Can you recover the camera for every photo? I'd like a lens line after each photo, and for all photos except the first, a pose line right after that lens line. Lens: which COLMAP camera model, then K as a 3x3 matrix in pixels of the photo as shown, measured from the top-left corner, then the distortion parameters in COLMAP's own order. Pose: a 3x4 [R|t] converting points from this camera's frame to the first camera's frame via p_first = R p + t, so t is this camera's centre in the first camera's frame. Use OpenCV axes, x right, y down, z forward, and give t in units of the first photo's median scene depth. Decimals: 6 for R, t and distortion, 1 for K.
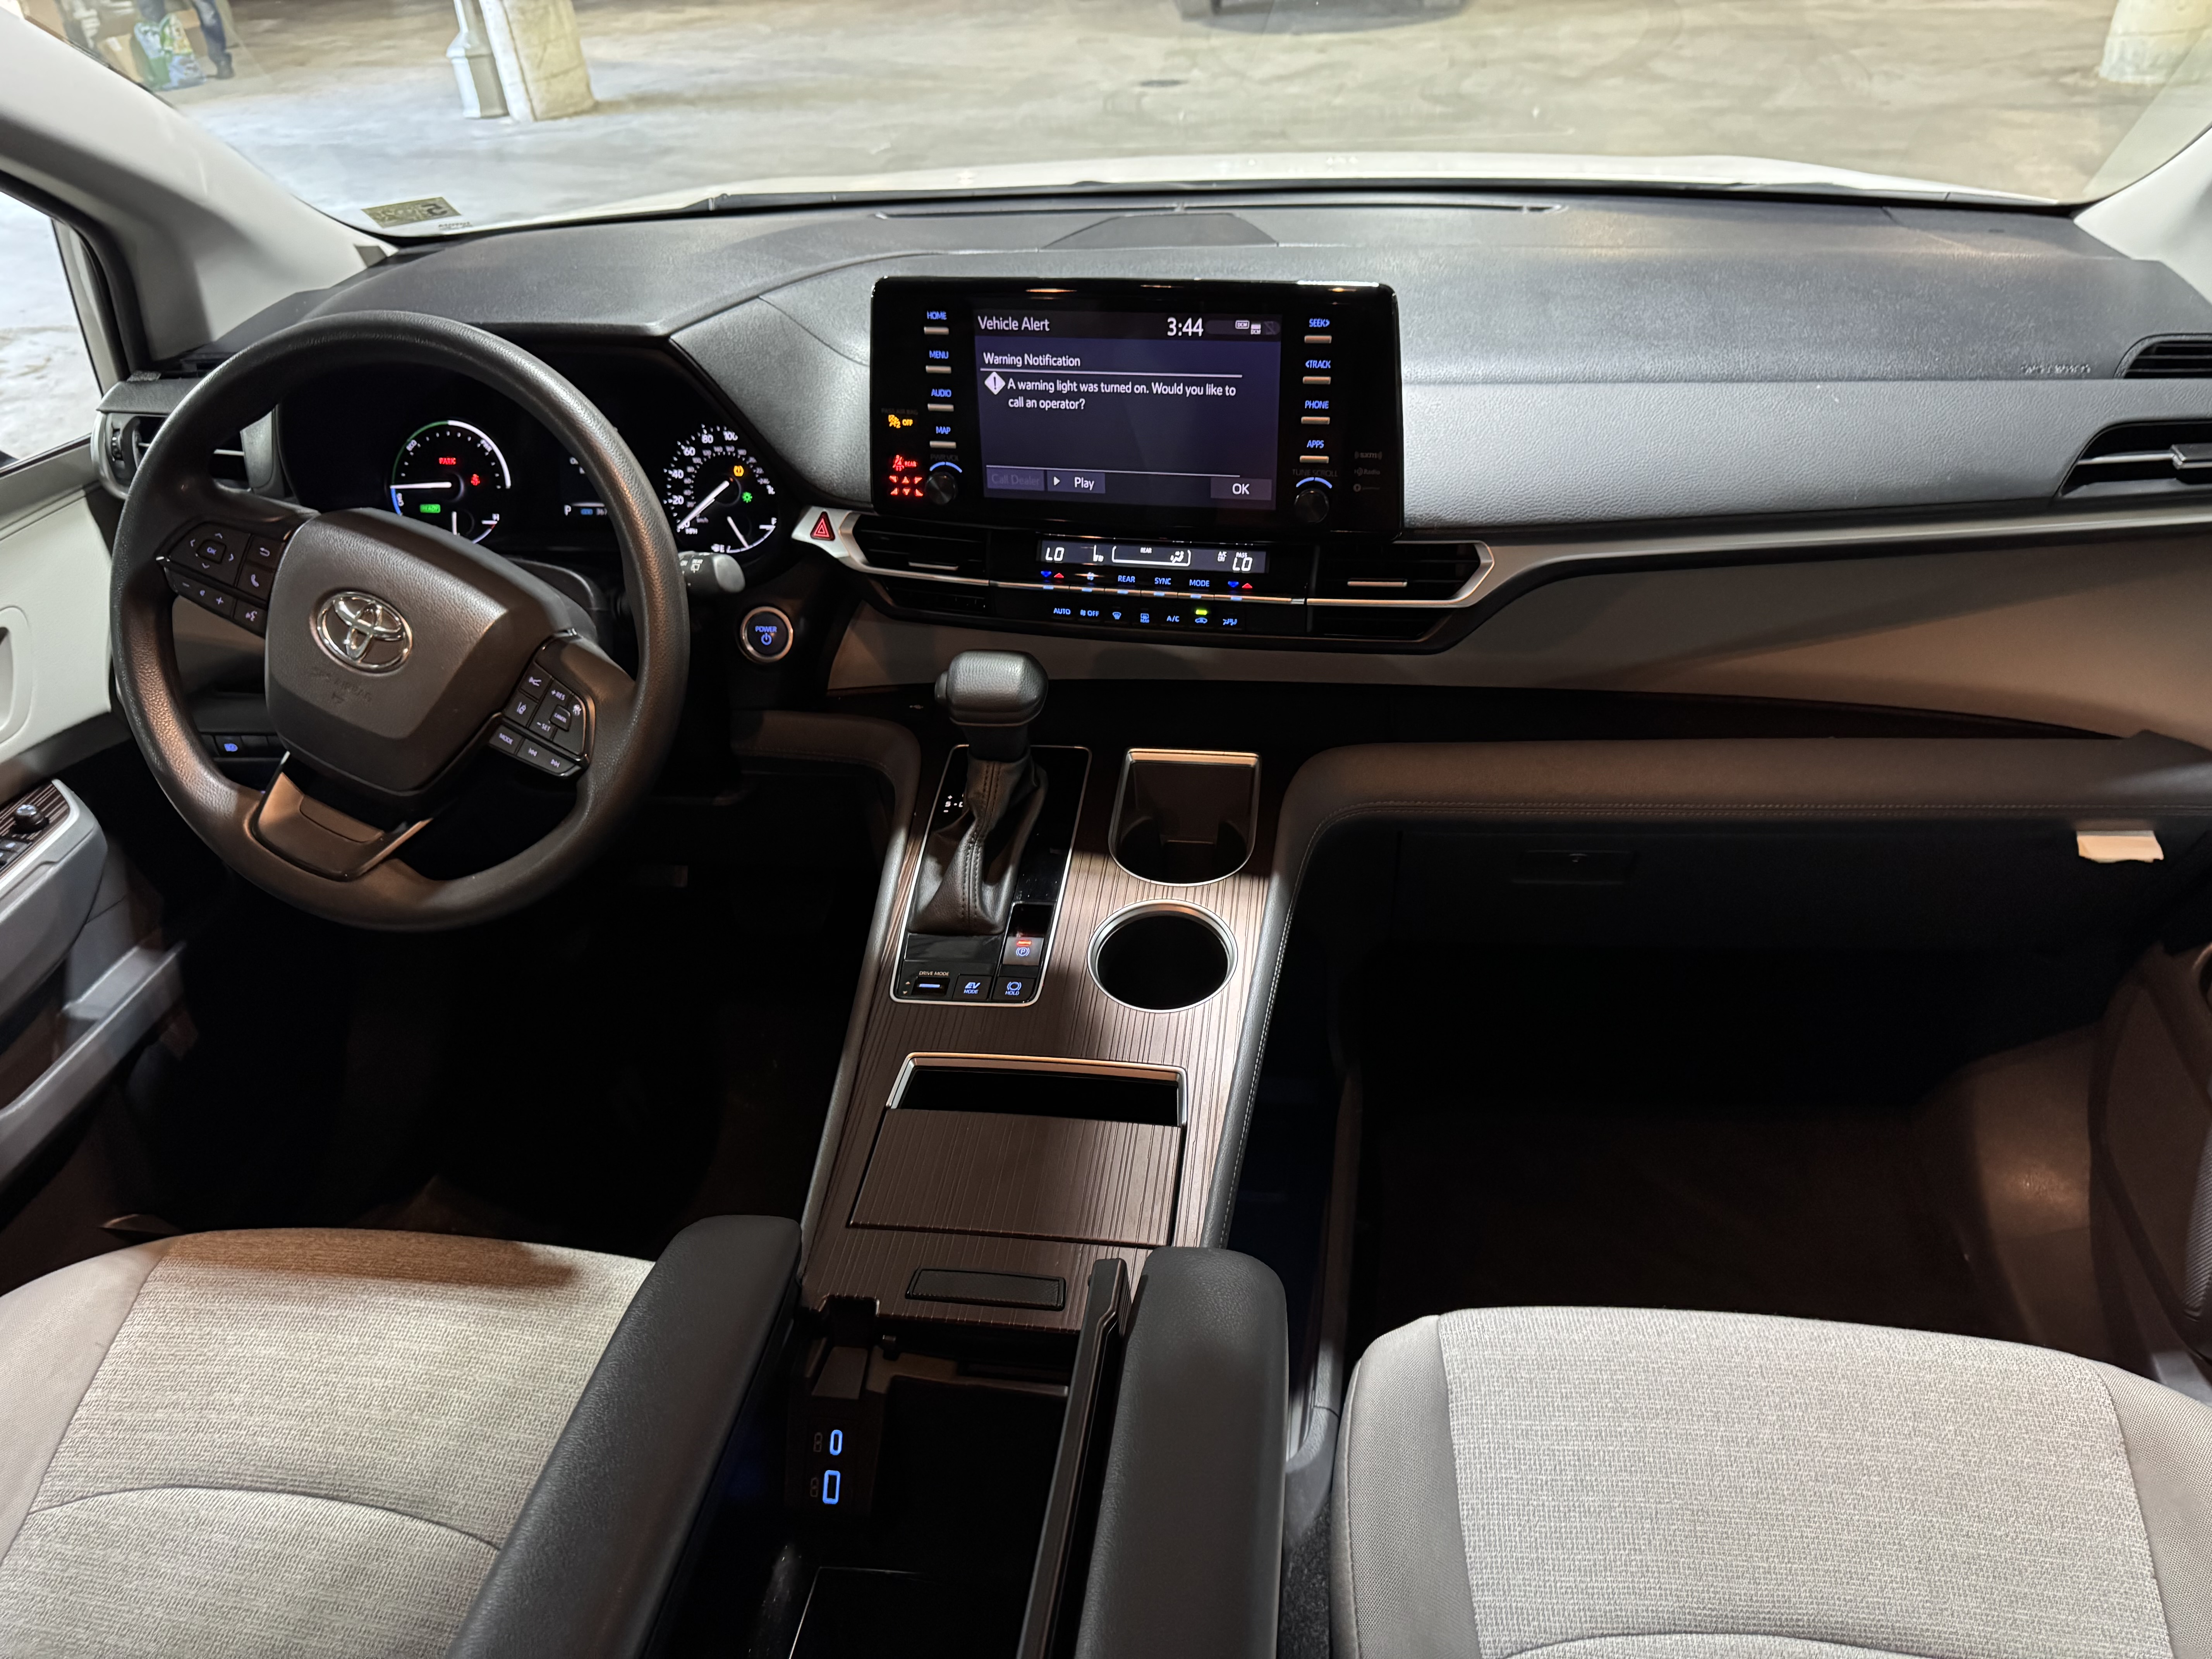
lens RADIAL K [[1526.2, 0, 1150.6], [0, 1526.2, 830.6], [0, 0, 1]] dist [0.030450, -0.042968]
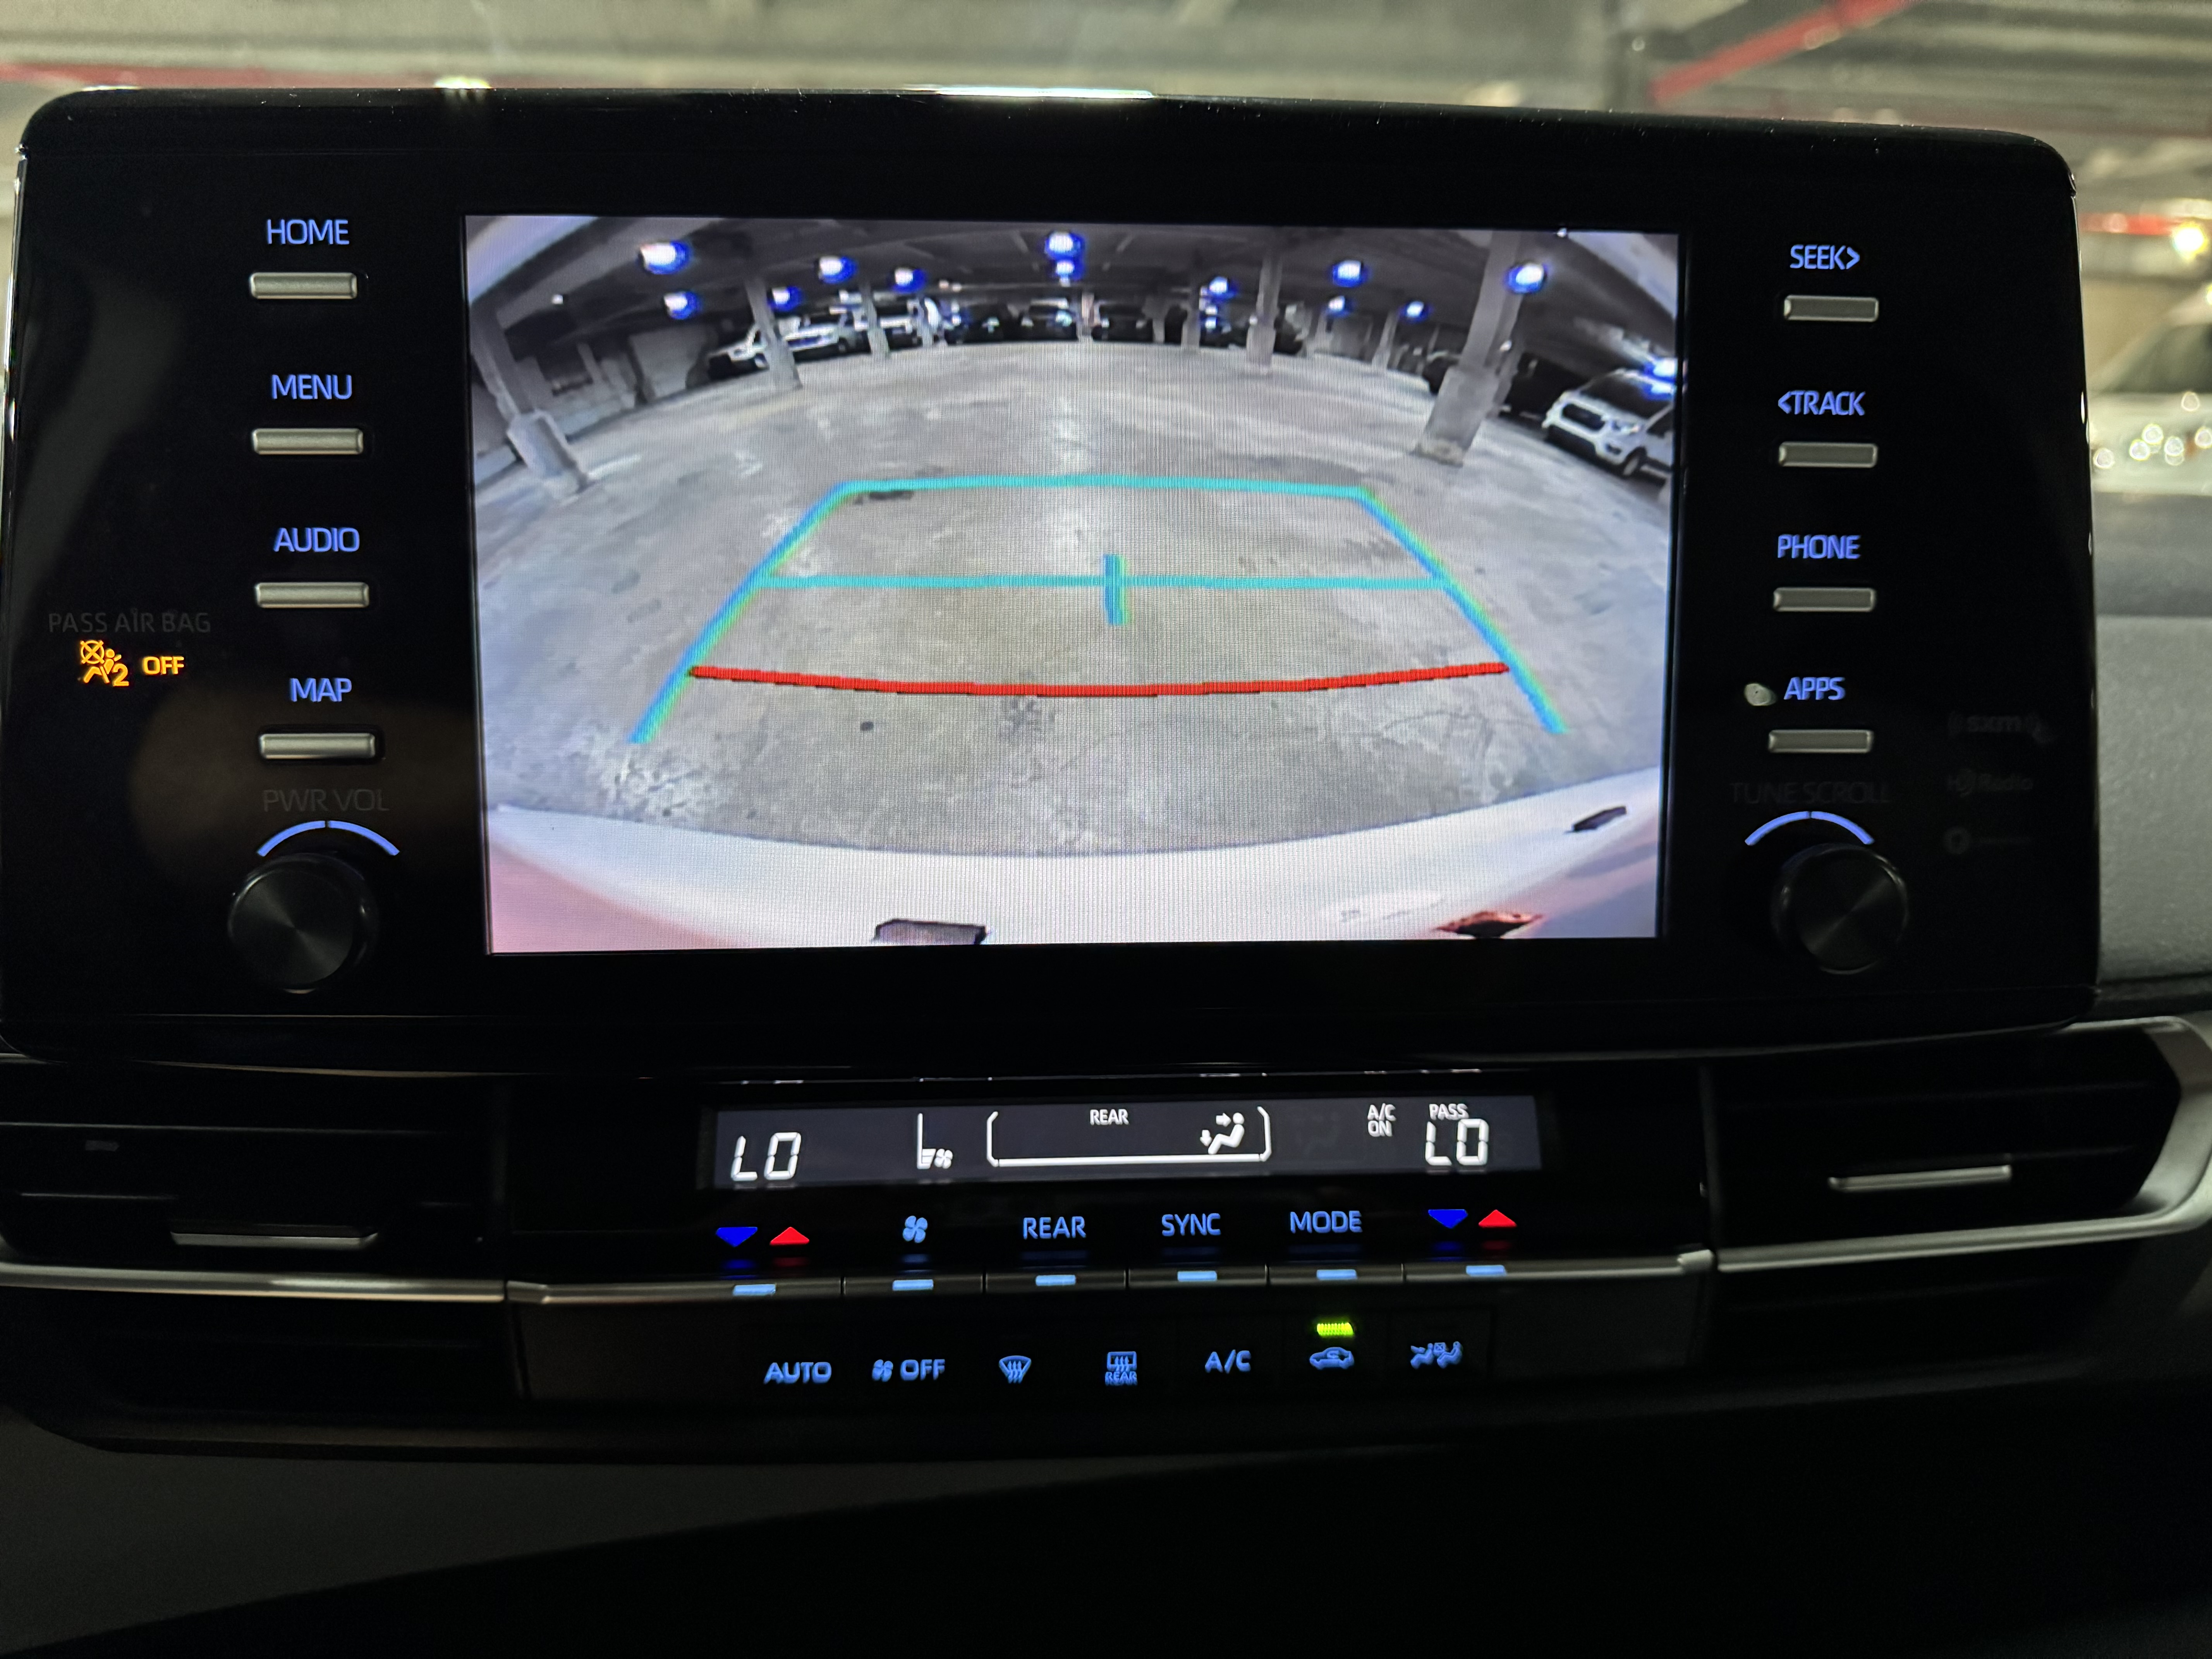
lens RADIAL K [[1580.8, 0, 1125.3], [0, 1580.8, 820.5], [0, 0, 1]] dist [-0.007621, -0.011306]
pose [[0.953615, -0.015039, 0.300652, -0.086197], [0.116702, 0.939114, -0.323182, -0.141067], [-0.277486, 0.343278, 0.897308, 0.722872]]
